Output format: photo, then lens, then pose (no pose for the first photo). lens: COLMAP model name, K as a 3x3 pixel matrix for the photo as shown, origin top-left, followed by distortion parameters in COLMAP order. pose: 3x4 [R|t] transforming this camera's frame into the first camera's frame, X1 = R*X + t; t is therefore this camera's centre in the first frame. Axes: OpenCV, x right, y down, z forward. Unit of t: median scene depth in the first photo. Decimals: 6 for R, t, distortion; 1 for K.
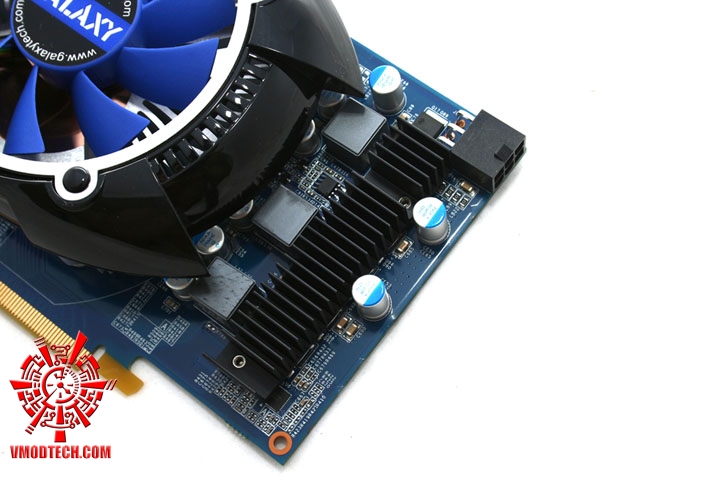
lens RADIAL K [[1252.3, 0, 360.0], [0, 1252.3, 240.0], [0, 0, 1]] dist [0.031902, -0.151575]
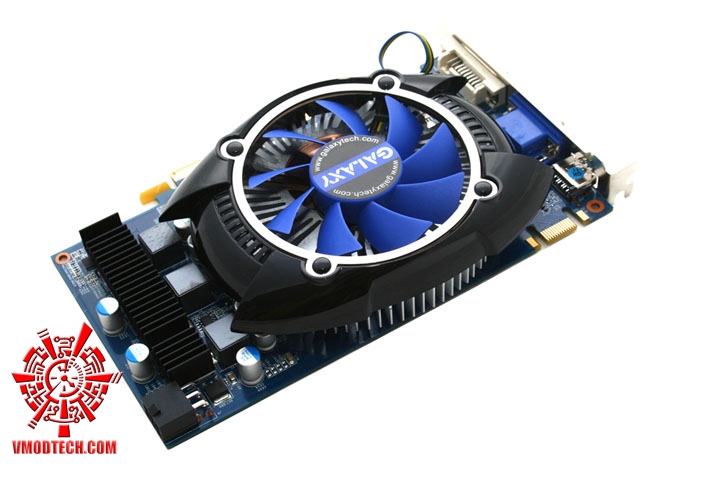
lens RADIAL K [[1252.3, 0, 360.0], [0, 1252.3, 240.0], [0, 0, 1]] dist [0.031902, -0.151575]
pose [[-0.333356, 0.802427, -0.494959, 0.561248], [-0.845399, -0.022018, 0.533682, -0.973107], [0.417343, 0.596344, 0.685711, 0.060725]]
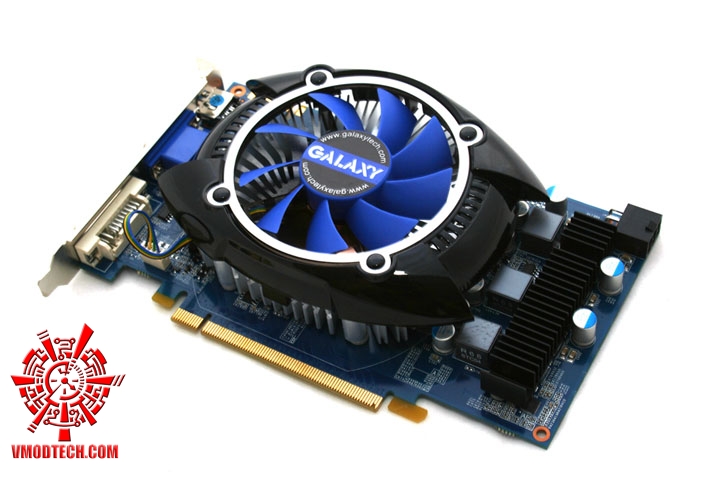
lens RADIAL K [[1252.3, 0, 360.0], [0, 1252.3, 240.0], [0, 0, 1]] dist [0.031902, -0.151575]
pose [[0.988396, -0.093407, 0.119788, -0.396830], [0.127220, 0.939925, -0.316791, 0.365022], [-0.083001, 0.328355, 0.940901, -0.339782]]
